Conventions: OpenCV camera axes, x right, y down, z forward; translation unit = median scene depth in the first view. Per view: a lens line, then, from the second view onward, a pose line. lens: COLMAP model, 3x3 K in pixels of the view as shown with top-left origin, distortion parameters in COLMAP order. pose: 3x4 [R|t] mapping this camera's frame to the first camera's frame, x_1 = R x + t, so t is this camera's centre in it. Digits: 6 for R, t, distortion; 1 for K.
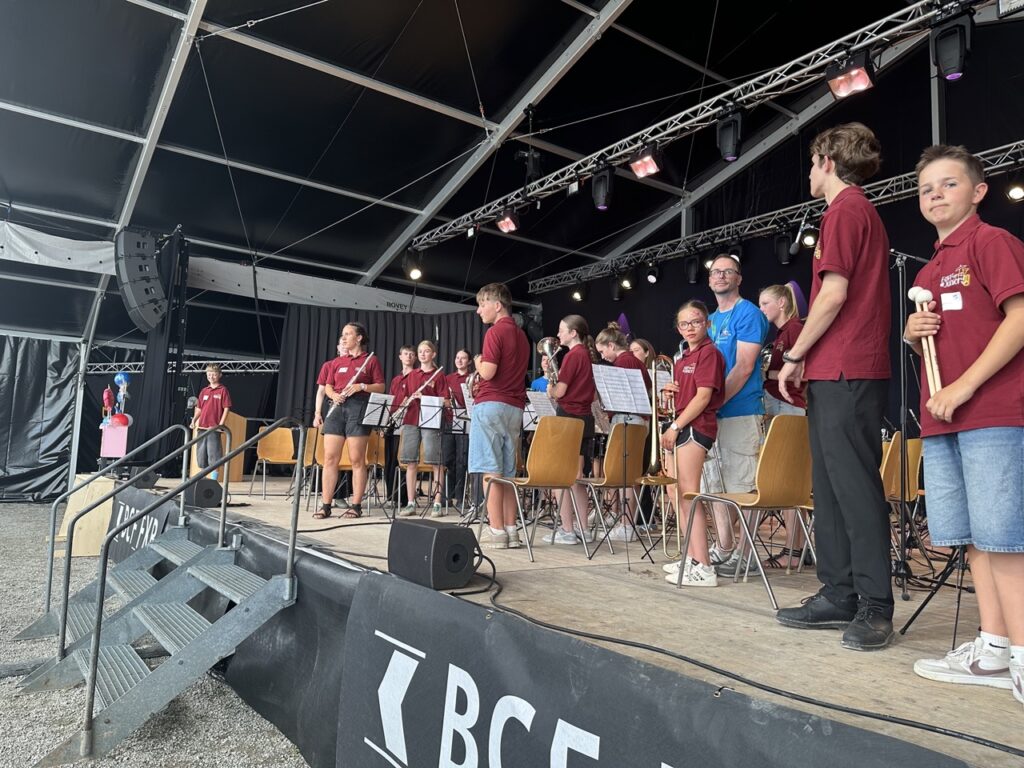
lens RADIAL K [[711.8, 0, 509.6], [0, 711.8, 388.8], [0, 0, 1]] dist [0.131339, -0.218129]
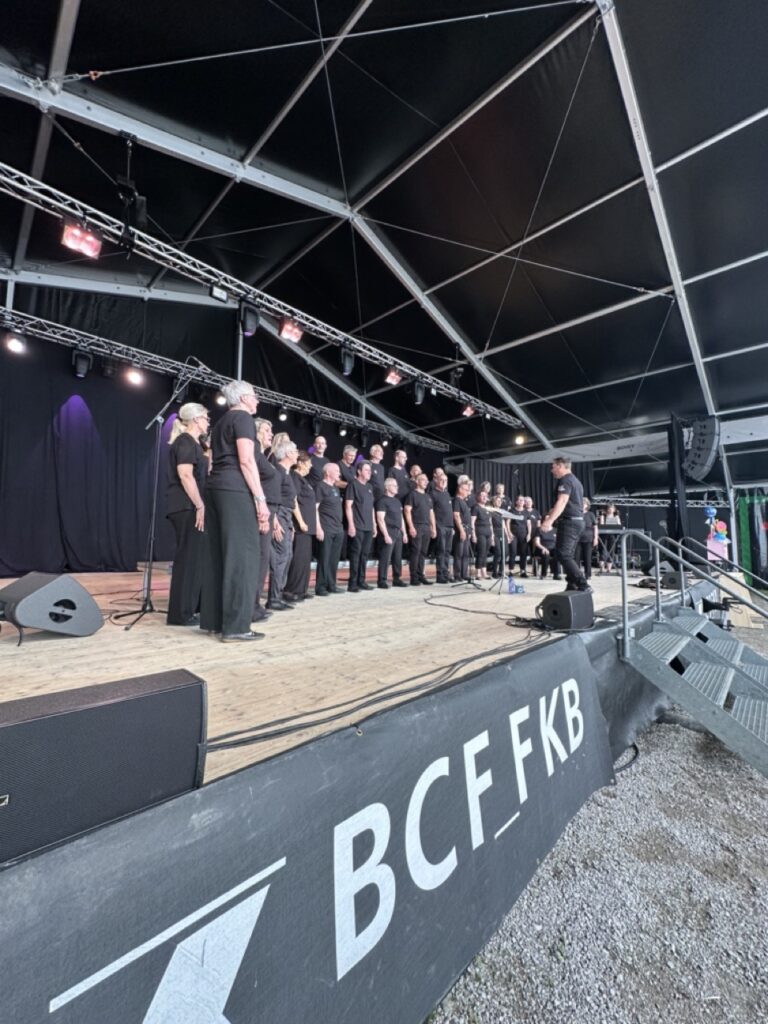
lens RADIAL K [[407.7, 0, 384.0], [0, 407.7, 512.0], [0, 0, 1]] dist [0.000284, -0.000032]
pose [[-0.171963, 0.041483, 0.984230, -0.483206], [-0.107613, 0.992343, -0.060627, 0.048872], [-0.979208, -0.116341, -0.166182, 0.738295]]
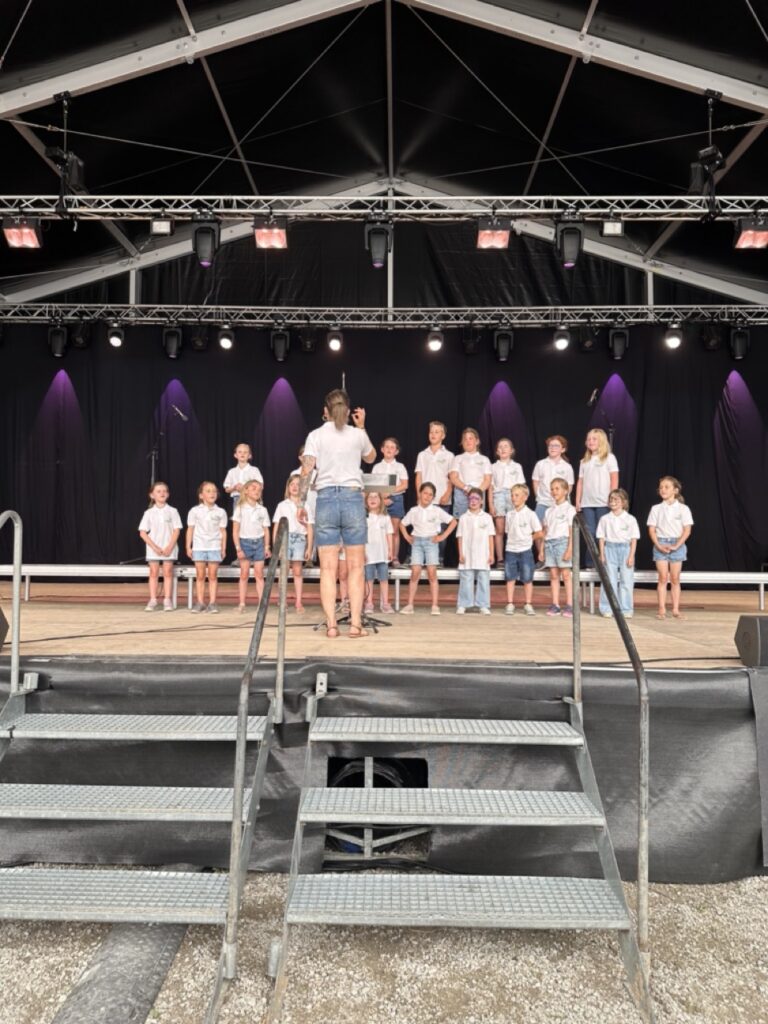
lens RADIAL K [[716.0, 0, 382.6], [0, 716.0, 517.3], [0, 0, 1]] dist [0.061596, -0.070250]
pose [[0.603588, 0.006504, 0.797270, -0.383497], [-0.062669, 0.997260, 0.039310, 0.008298], [-0.794830, -0.073691, 0.602341, 0.232537]]
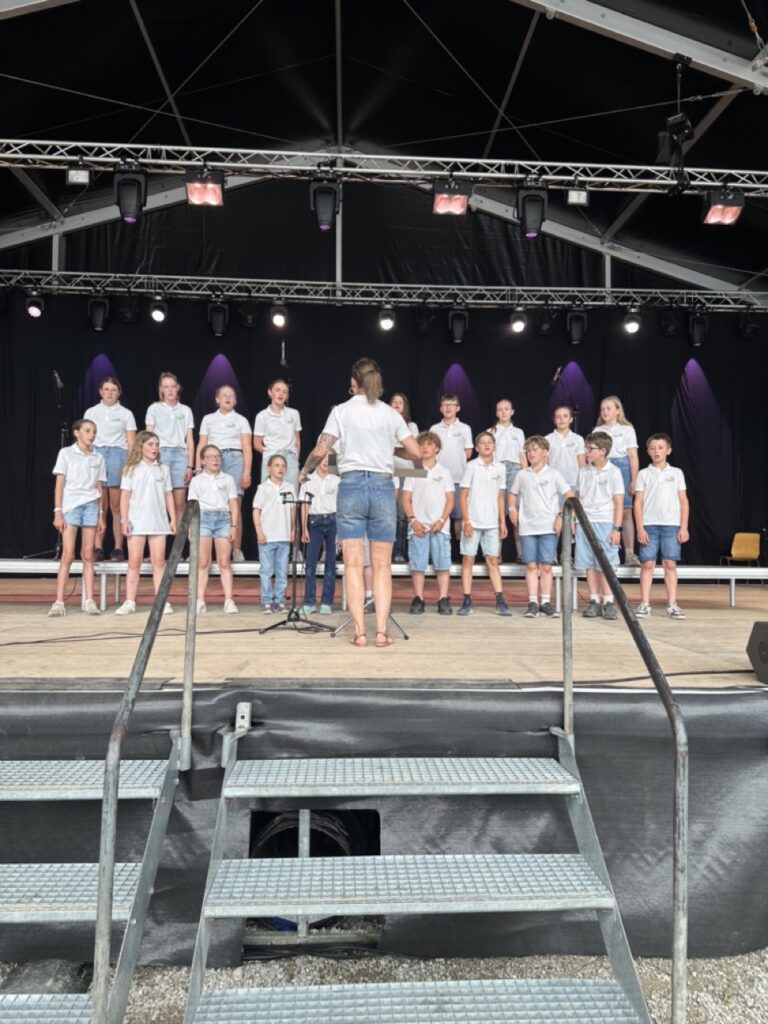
lens RADIAL K [[719.4, 0, 385.4], [0, 719.4, 514.4], [0, 0, 1]] dist [0.040299, -0.045080]
pose [[0.542075, 0.003009, 0.840325, -0.330760], [-0.070287, 0.996652, 0.041772, 0.013301], [-0.837385, -0.081708, 0.540472, 0.269231]]
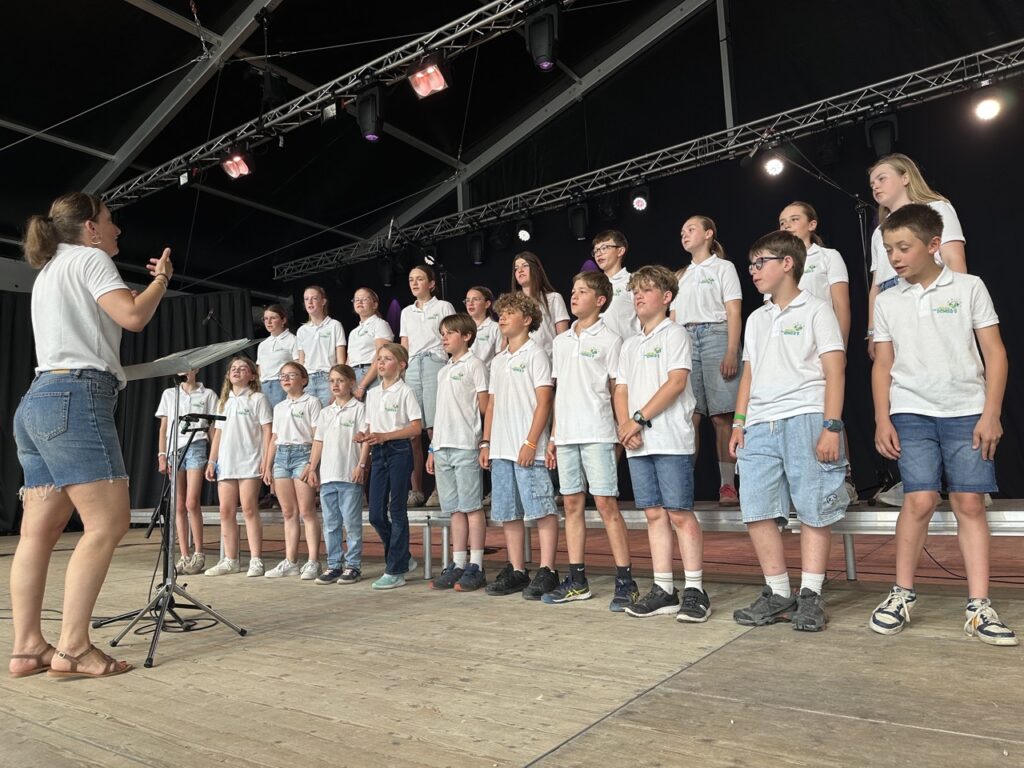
lens RADIAL K [[713.3, 0, 512.6], [0, 713.3, 384.6], [0, 0, 1]] dist [0.069270, -0.081882]
pose [[0.942558, -0.028558, 0.332819, 0.010705], [0.039336, 0.998896, -0.025689, 0.022063], [-0.331718, 0.037305, 0.942641, 0.227942]]
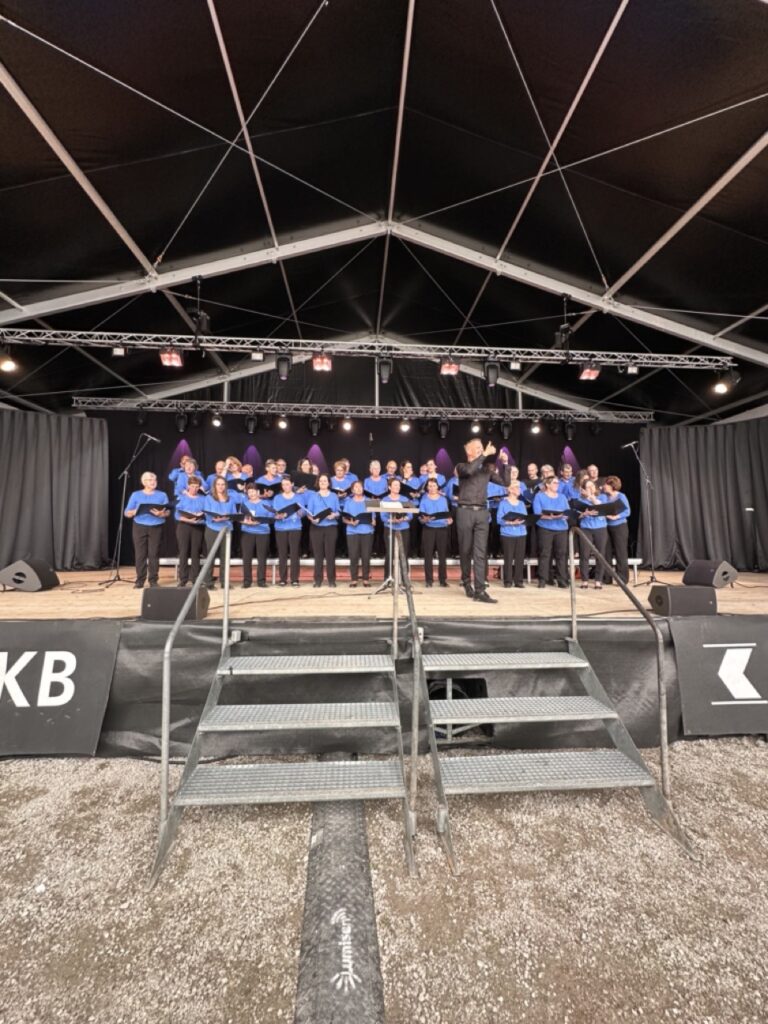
lens RADIAL K [[407.7, 0, 384.0], [0, 407.7, 512.0], [0, 0, 1]] dist [0.000284, -0.000032]
pose [[0.528605, 0.034637, 0.848161, -0.405706], [-0.063419, 0.997986, -0.001231, 0.011691], [-0.846496, -0.053138, 0.529737, 0.307795]]
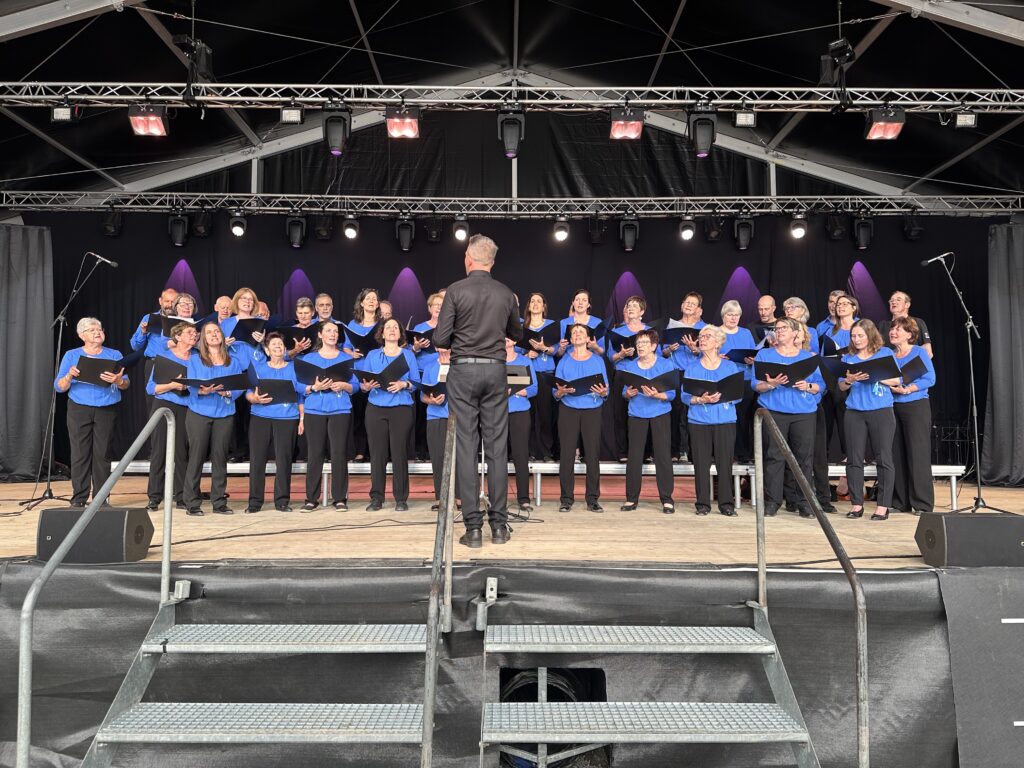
lens RADIAL K [[716.0, 0, 510.2], [0, 716.0, 385.9], [0, 0, 1]] dist [0.061596, -0.070250]
pose [[0.584419, 0.027006, 0.811003, -0.387532], [-0.059286, 0.998196, 0.009482, 0.007850], [-0.809284, -0.053623, 0.584965, 0.260306]]
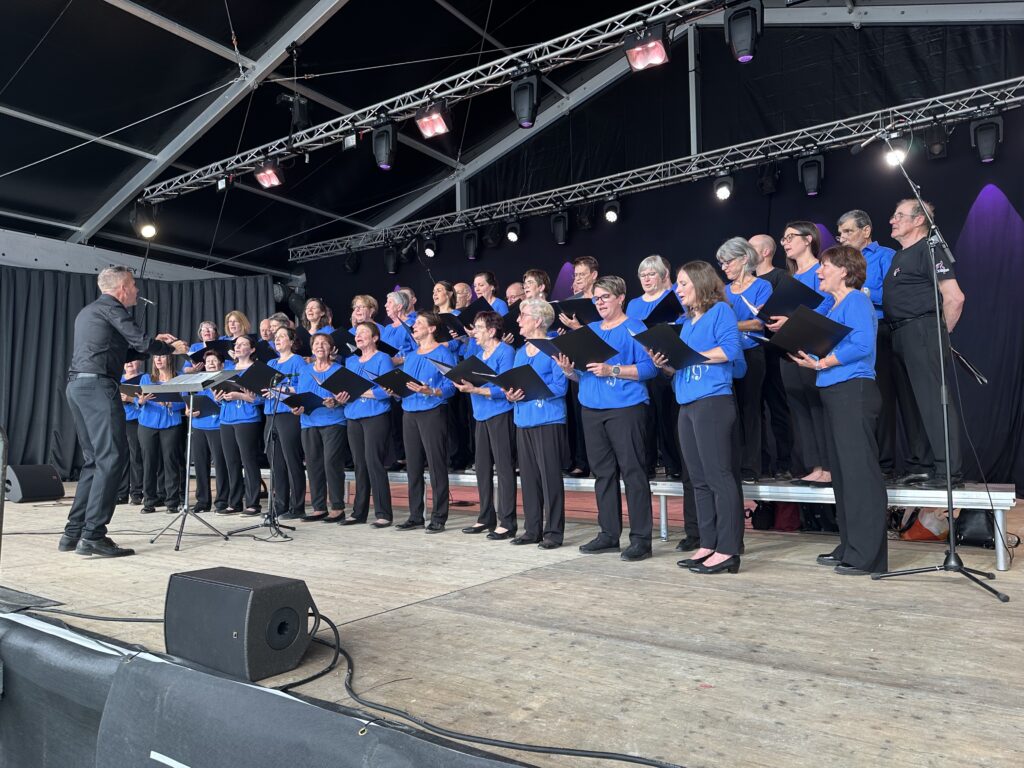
lens RADIAL K [[711.8, 0, 509.6], [0, 711.8, 388.8], [0, 0, 1]] dist [0.131339, -0.218129]
pose [[0.942725, -0.017025, 0.333135, -0.025065], [0.007067, 0.999492, 0.031082, -0.001315], [-0.333495, -0.026947, 0.942367, 0.078070]]
